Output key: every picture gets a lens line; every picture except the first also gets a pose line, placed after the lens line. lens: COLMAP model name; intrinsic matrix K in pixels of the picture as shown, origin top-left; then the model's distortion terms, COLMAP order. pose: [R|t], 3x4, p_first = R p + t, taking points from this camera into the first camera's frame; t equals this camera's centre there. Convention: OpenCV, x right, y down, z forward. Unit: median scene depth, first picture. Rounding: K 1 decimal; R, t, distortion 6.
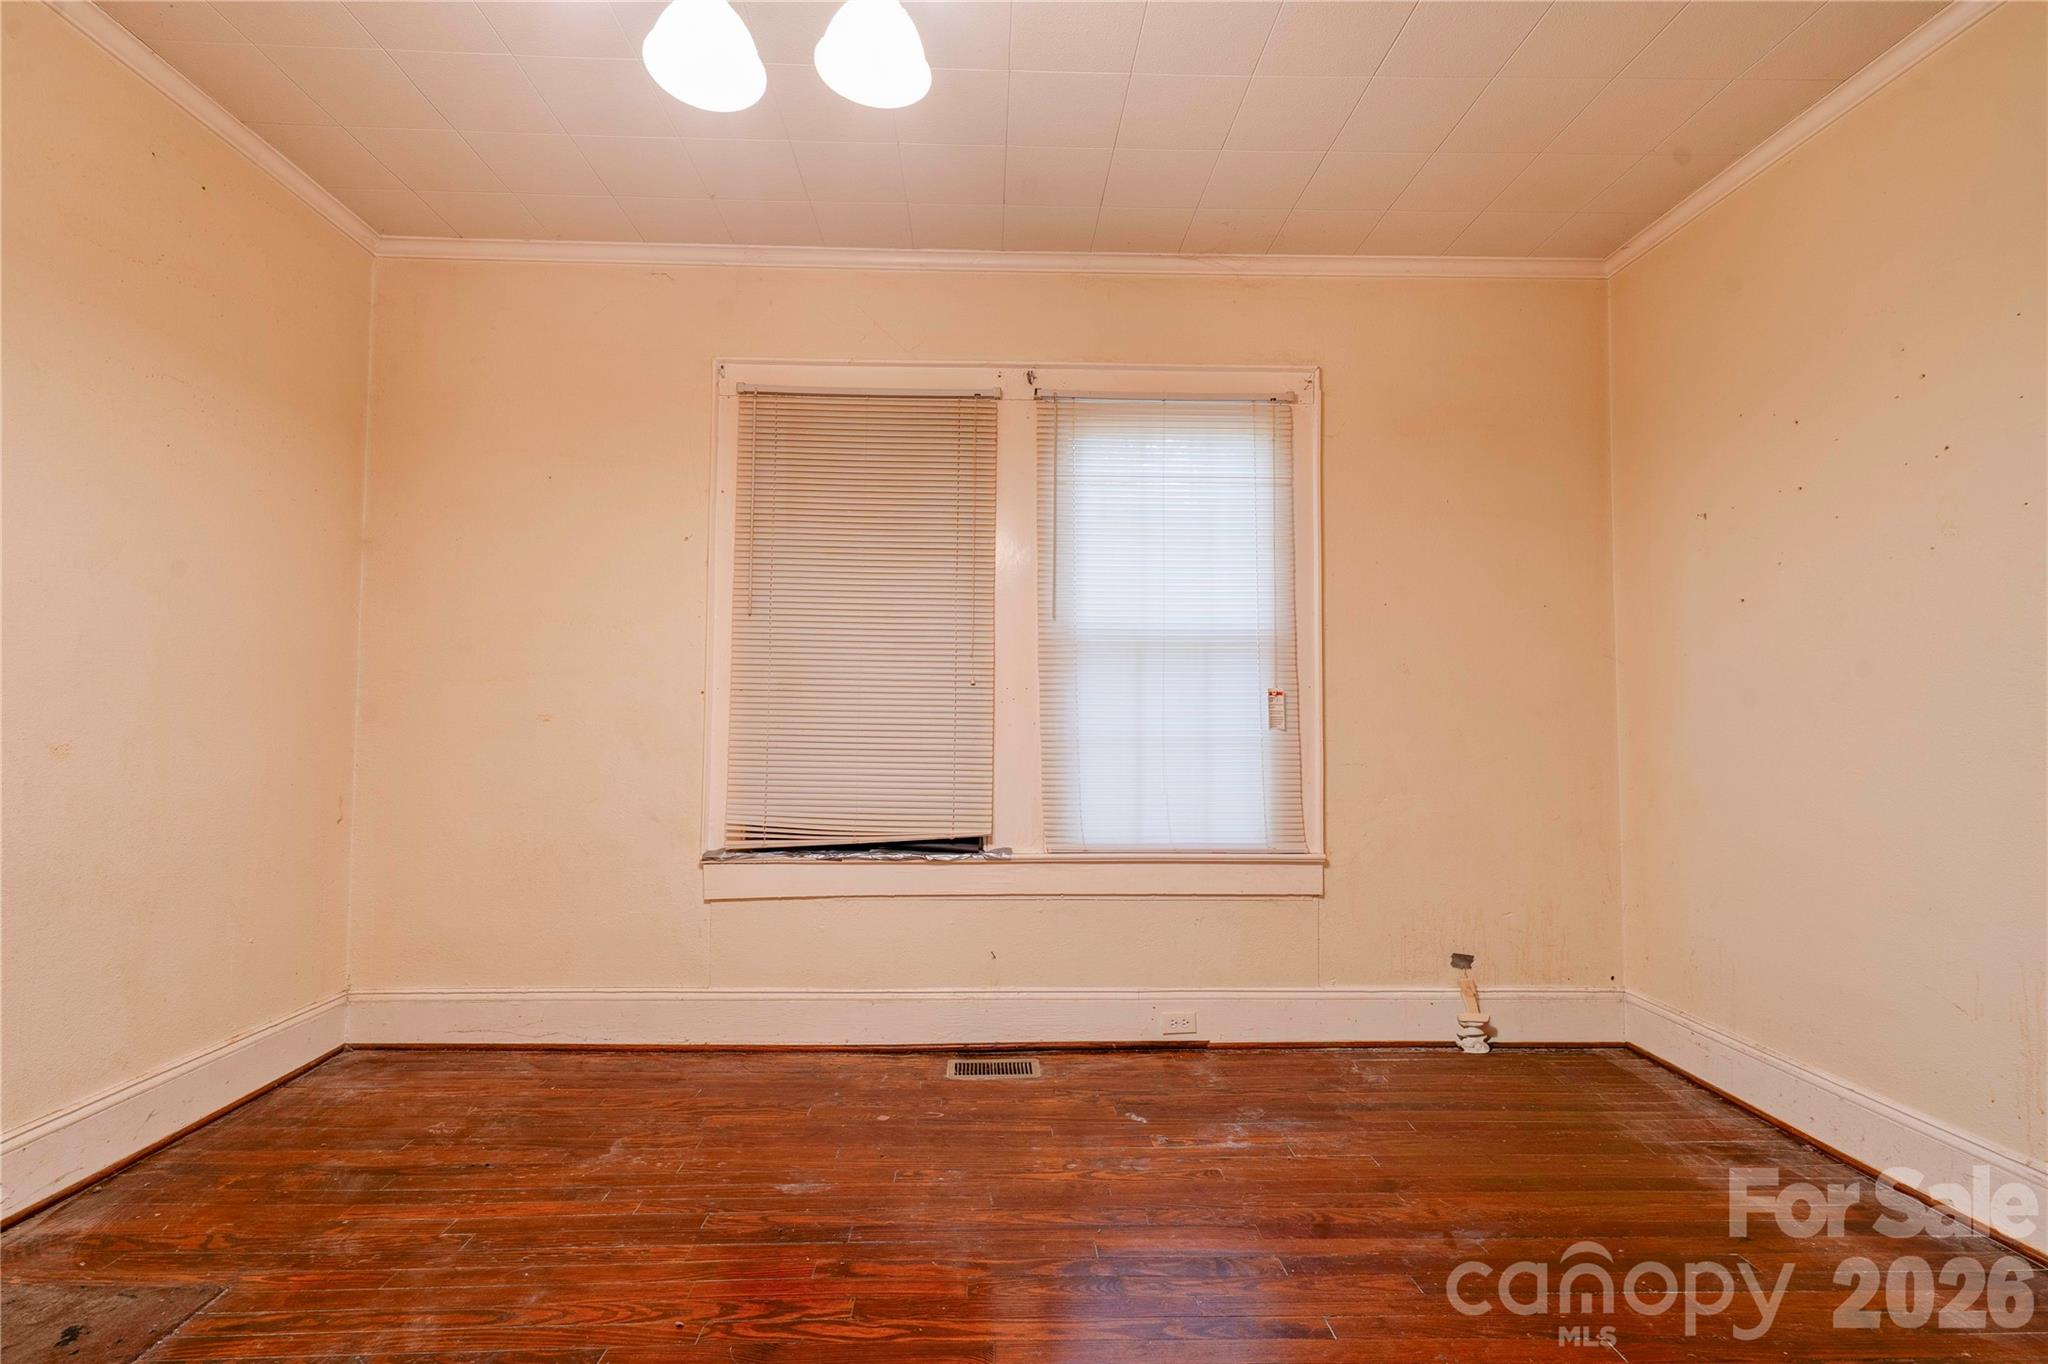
lens RADIAL K [[924.1, 0, 1006.7], [0, 924.1, 681.8], [0, 0, 1]] dist [0.003328, 0.000562]
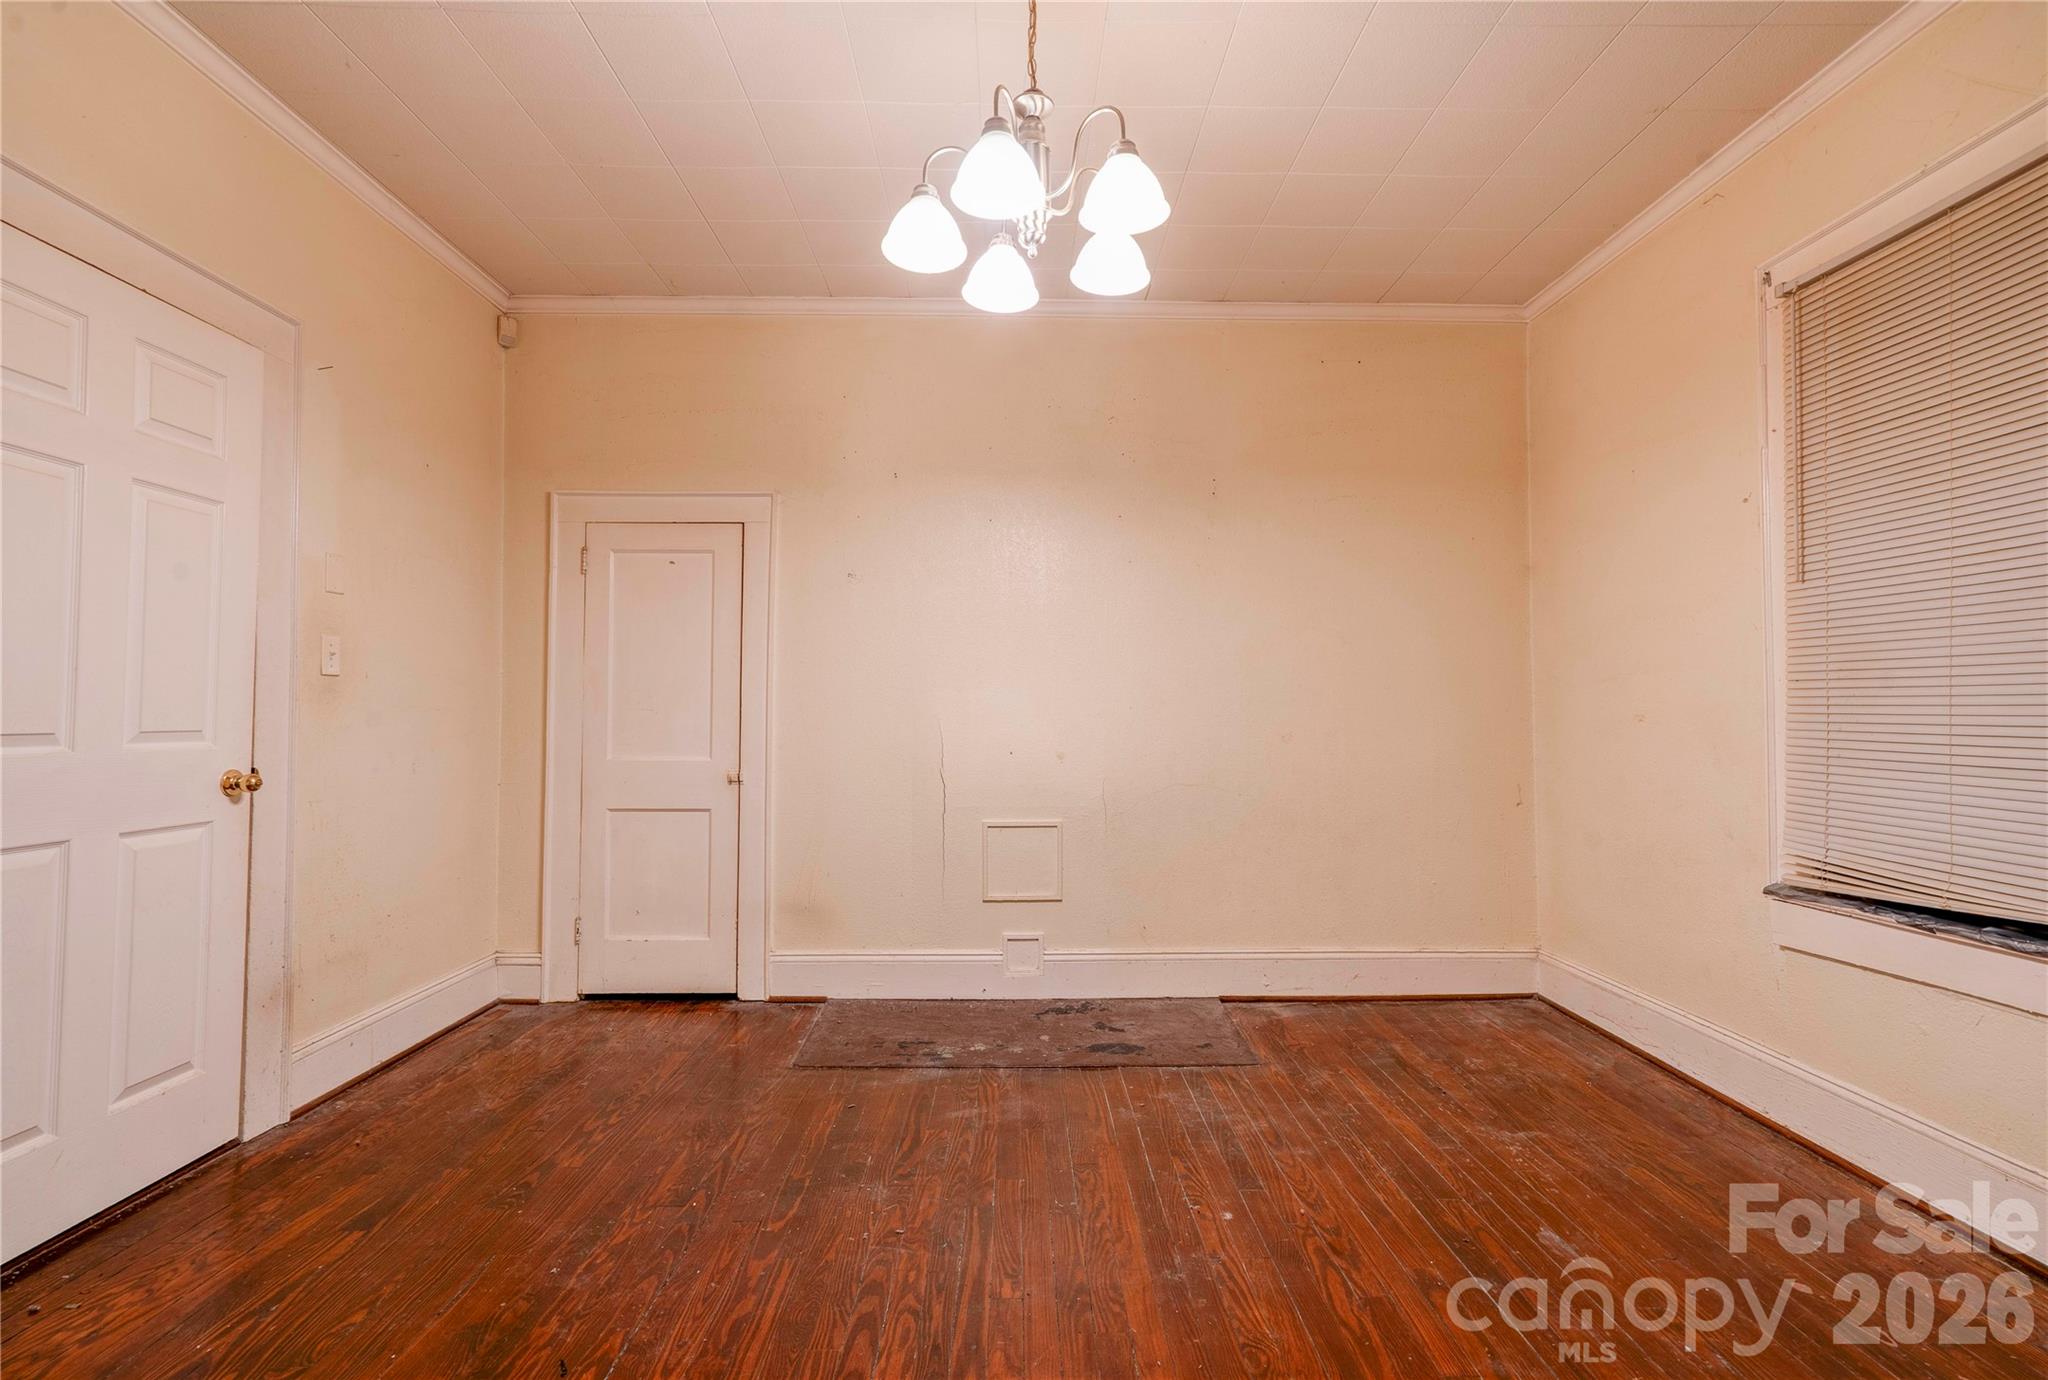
lens RADIAL K [[933.4, 0, 1024.0], [0, 933.4, 690.0], [0, 0, 1]] dist [0.000005, -0.000016]
pose [[-0.003284, -0.033413, -0.999436, 0.491471], [0.038543, 0.998695, -0.033515, 0.018108], [0.999252, -0.038631, -0.001992, 0.360874]]
